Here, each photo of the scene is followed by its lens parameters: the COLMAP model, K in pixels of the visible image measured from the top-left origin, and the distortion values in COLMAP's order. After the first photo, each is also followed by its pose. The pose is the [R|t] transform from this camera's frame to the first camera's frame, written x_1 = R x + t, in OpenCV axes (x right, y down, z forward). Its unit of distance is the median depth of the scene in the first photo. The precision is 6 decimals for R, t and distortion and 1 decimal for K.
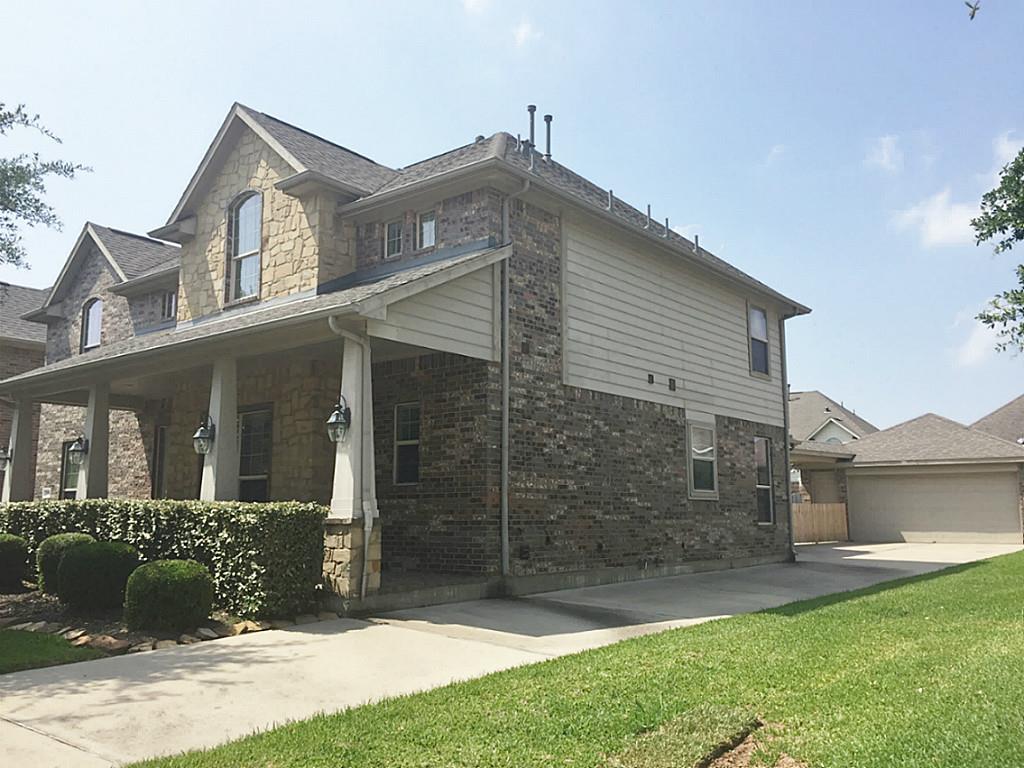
lens RADIAL K [[880.7, 0, 512.0], [0, 880.7, 383.7], [0, 0, 1]] dist [0.020638, 0.003195]
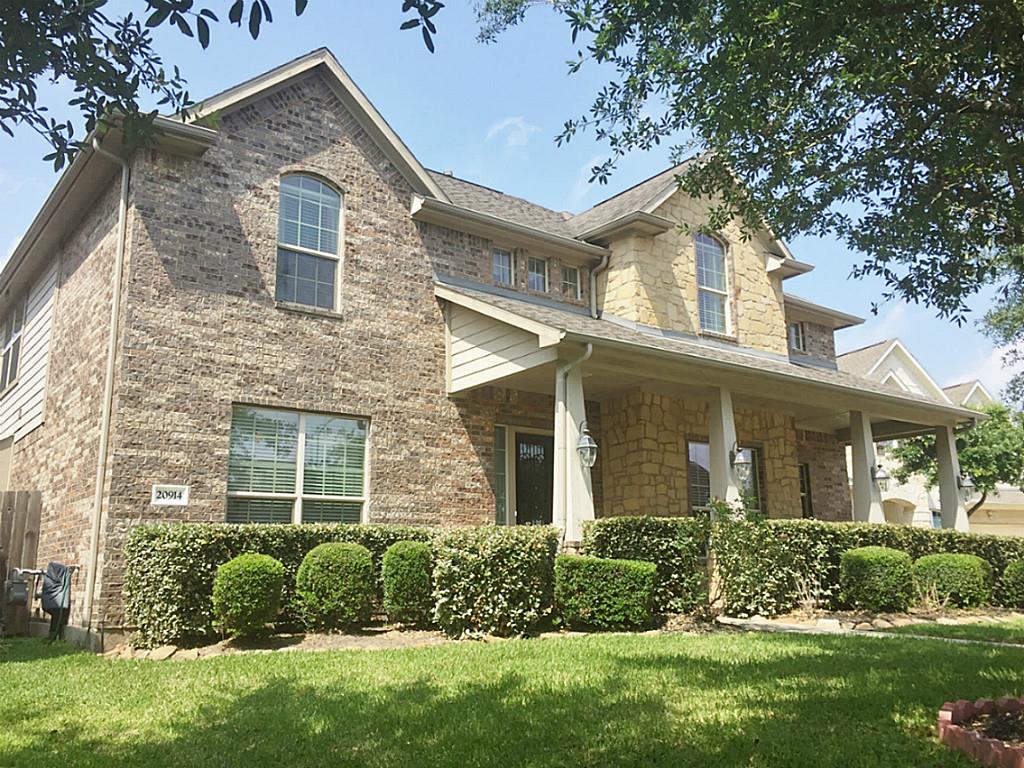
lens RADIAL K [[880.7, 0, 511.7], [0, 880.7, 383.6], [0, 0, 1]] dist [0.020638, 0.003195]
pose [[0.235534, 0.205043, 0.949990, -1.286798], [-0.129468, 0.975398, -0.178428, 0.169692], [-0.963204, -0.080968, 0.256286, 0.938138]]
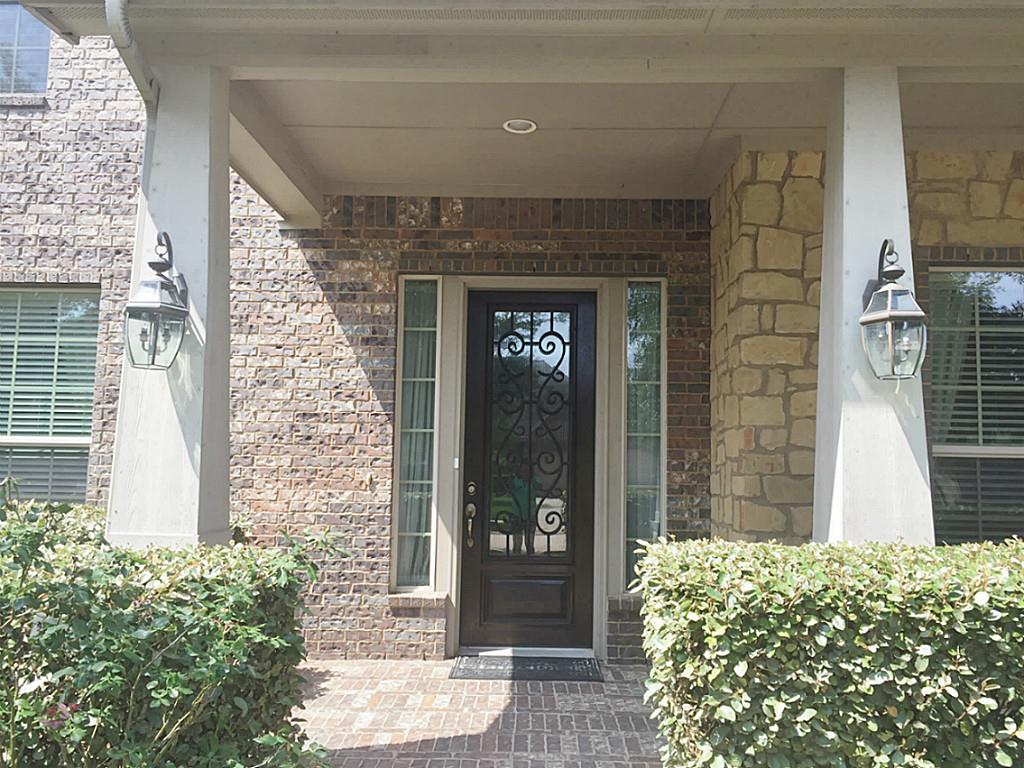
lens RADIAL K [[880.7, 0, 512.0], [0, 880.7, 383.6], [0, 0, 1]] dist [0.020638, 0.003195]
pose [[0.799310, 0.069782, 0.596854, -0.667215], [-0.107862, 0.993764, 0.028262, 0.089793], [-0.591160, -0.086968, 0.801852, 0.812723]]
